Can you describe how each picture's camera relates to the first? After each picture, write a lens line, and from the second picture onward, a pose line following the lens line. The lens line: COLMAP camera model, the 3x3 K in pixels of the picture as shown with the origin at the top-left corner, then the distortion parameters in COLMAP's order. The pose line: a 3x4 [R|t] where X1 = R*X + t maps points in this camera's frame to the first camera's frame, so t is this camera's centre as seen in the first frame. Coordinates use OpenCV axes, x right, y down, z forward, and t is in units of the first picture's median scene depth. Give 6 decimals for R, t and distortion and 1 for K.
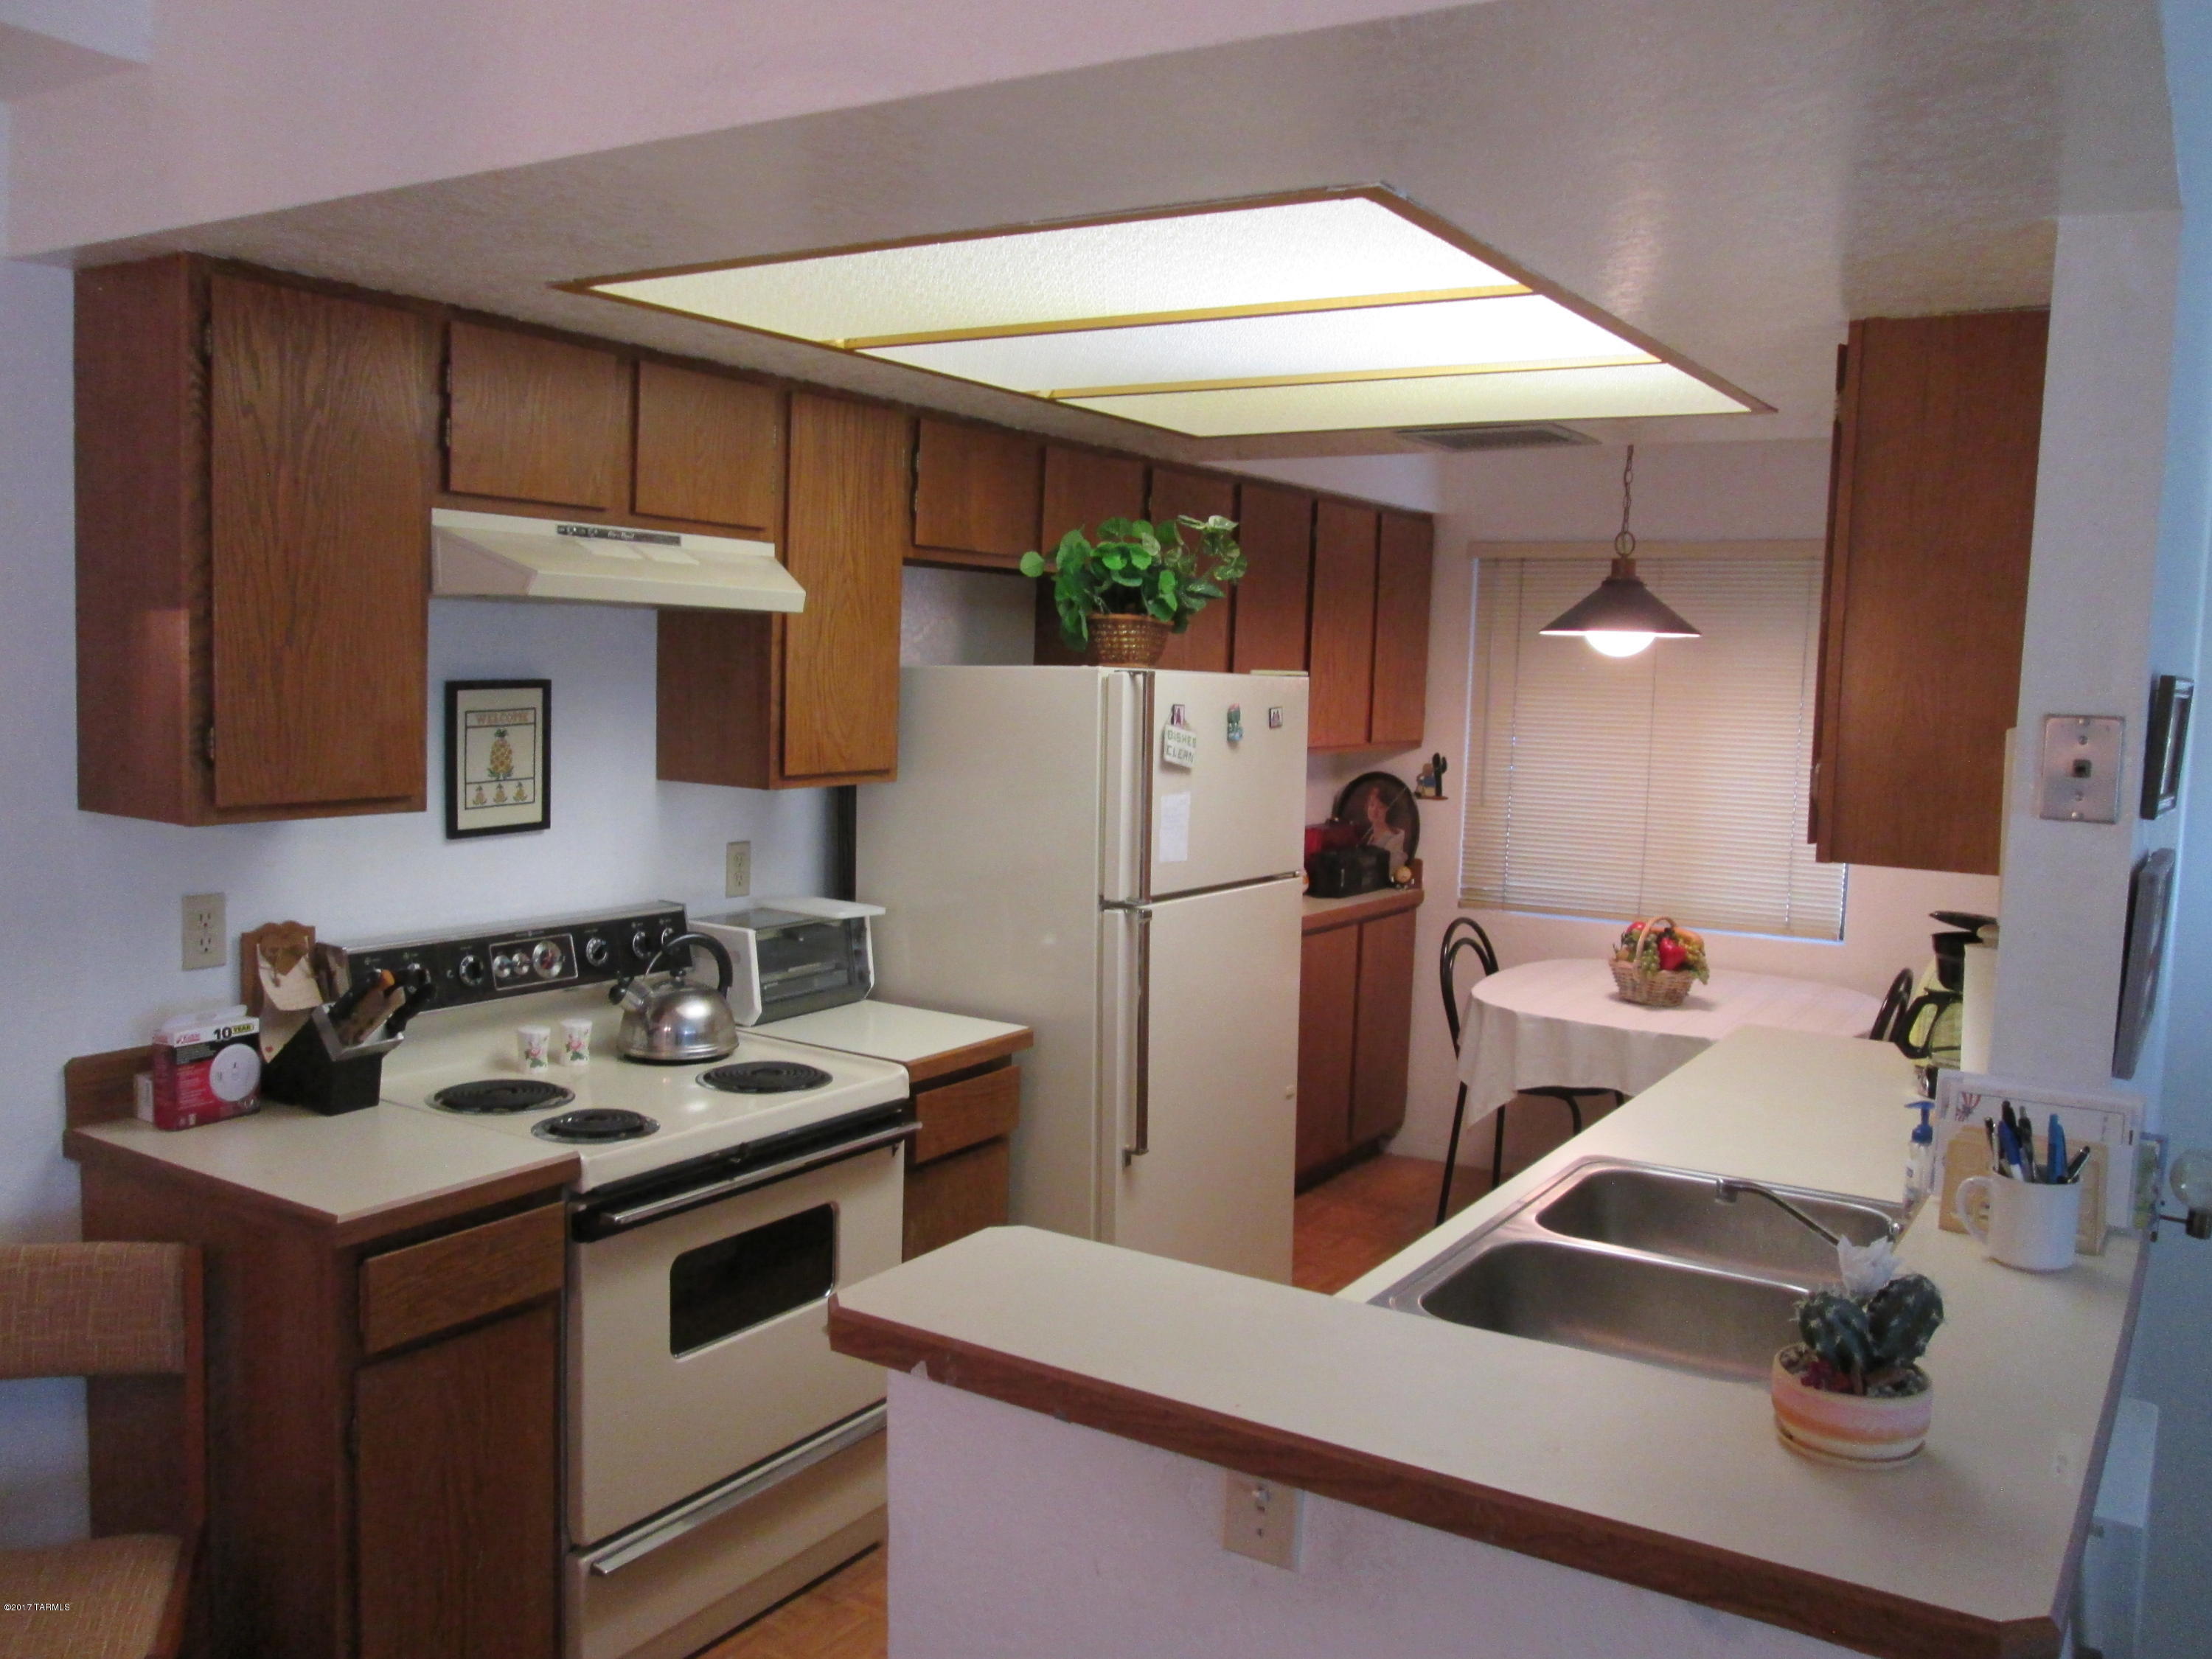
lens RADIAL K [[1846.2, 0, 1089.1], [0, 1846.2, 818.1], [0, 0, 1]] dist [-0.048750, 0.014343]
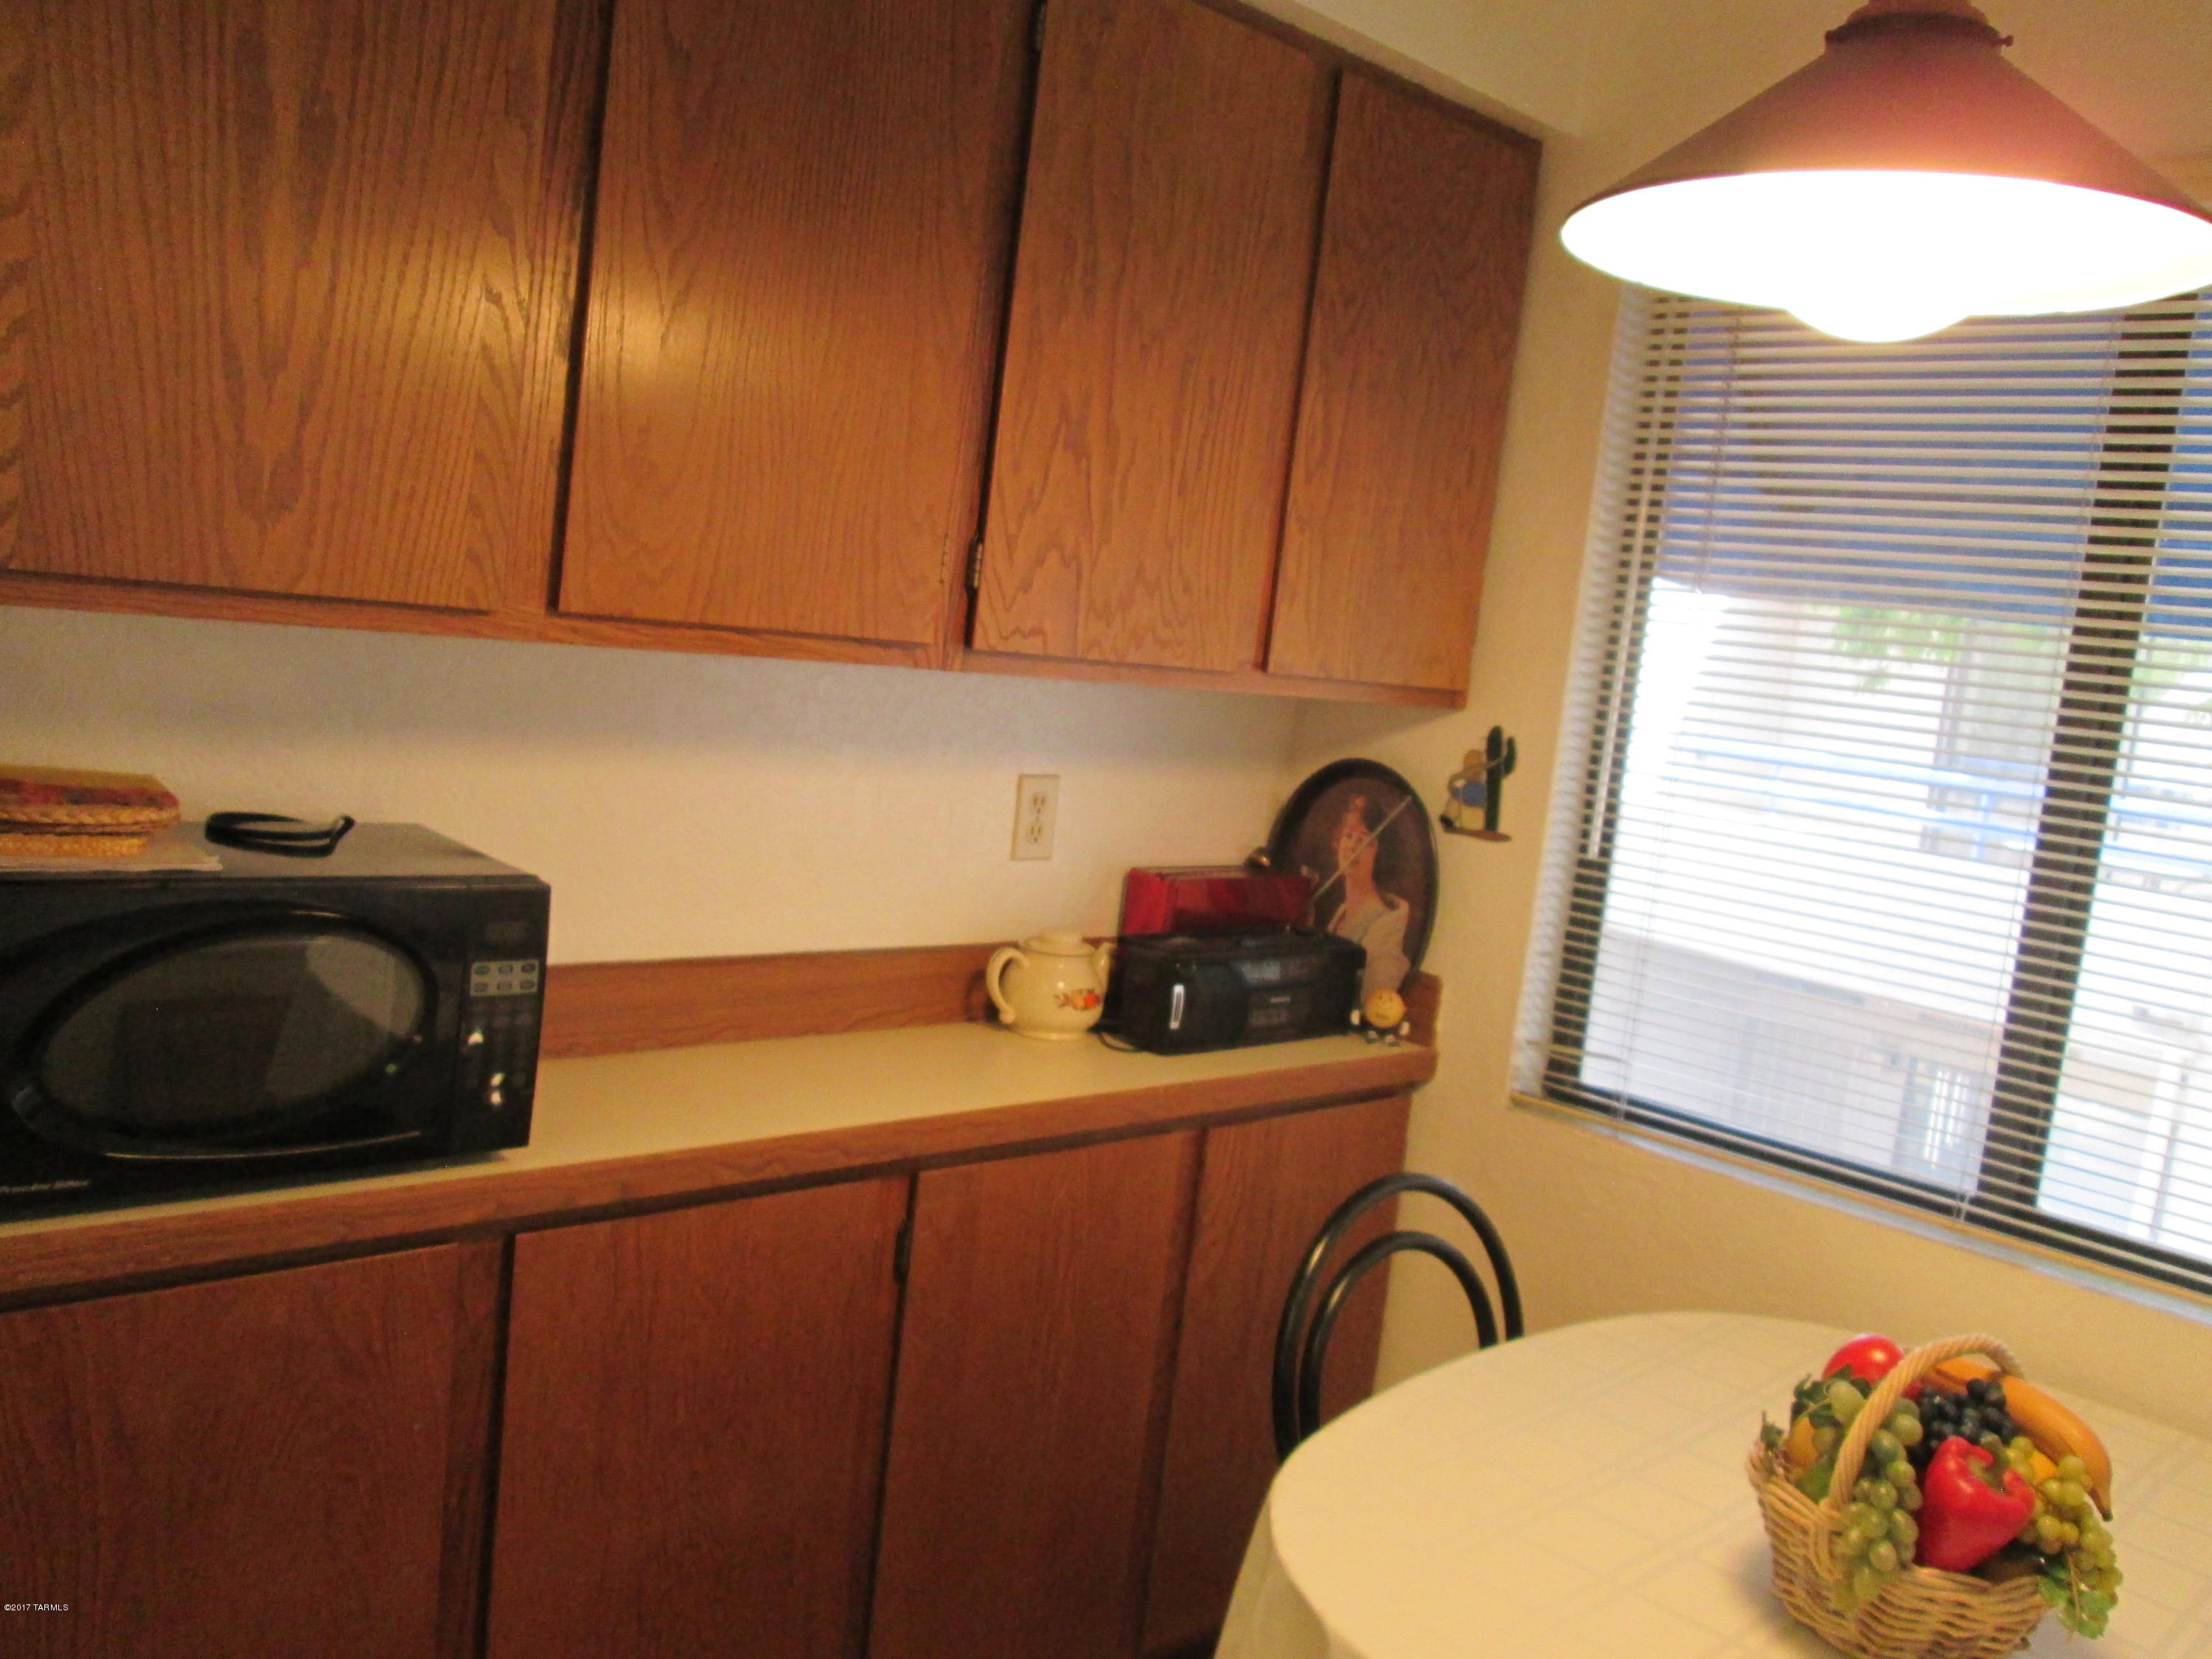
lens RADIAL K [[1846.2, 0, 1076.1], [0, 1846.2, 824.0], [0, 0, 1]] dist [-0.048750, 0.014343]
pose [[0.964930, 0.107346, -0.239557, 0.215344], [-0.105193, 0.994213, 0.021796, -0.013768], [0.240511, 0.004168, 0.970638, 0.629457]]
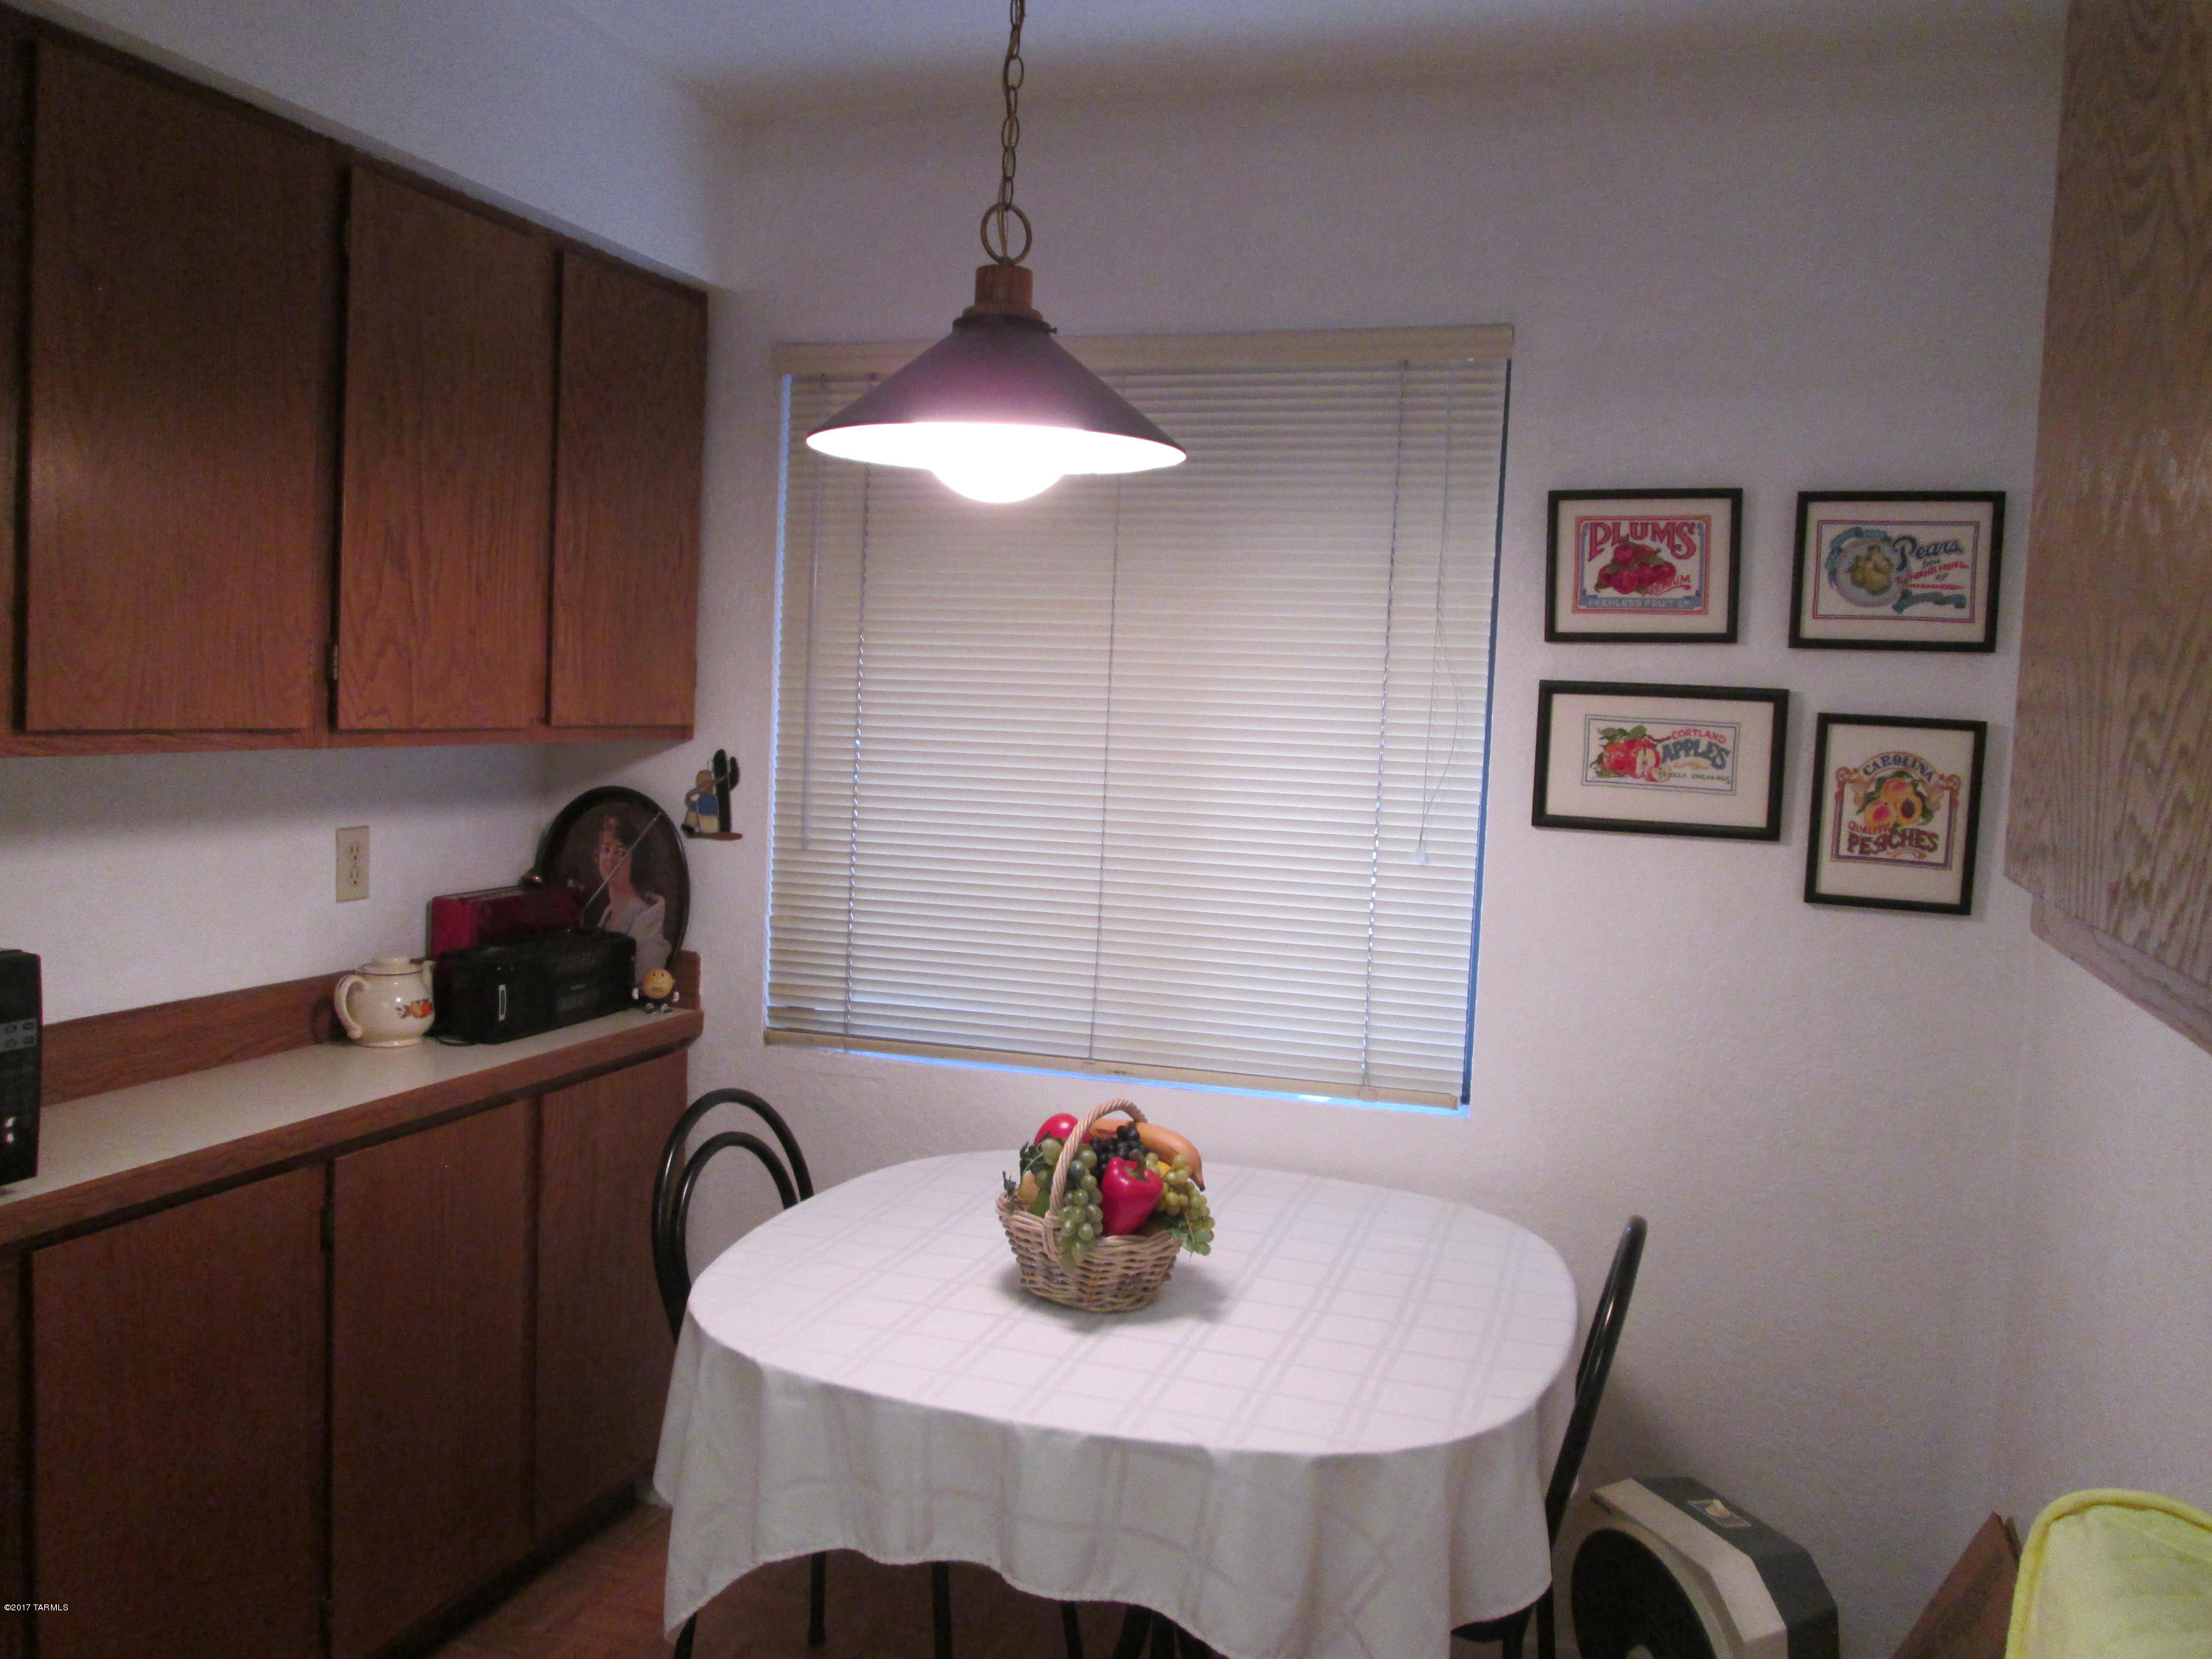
lens RADIAL K [[1846.2, 0, 1107.7], [0, 1846.2, 833.0], [0, 0, 1]] dist [-0.048750, 0.014343]
pose [[0.969164, -0.008832, 0.246259, 0.180078], [0.010231, 0.999938, -0.004401, -0.009016], [-0.246205, 0.006785, 0.969194, 0.506397]]
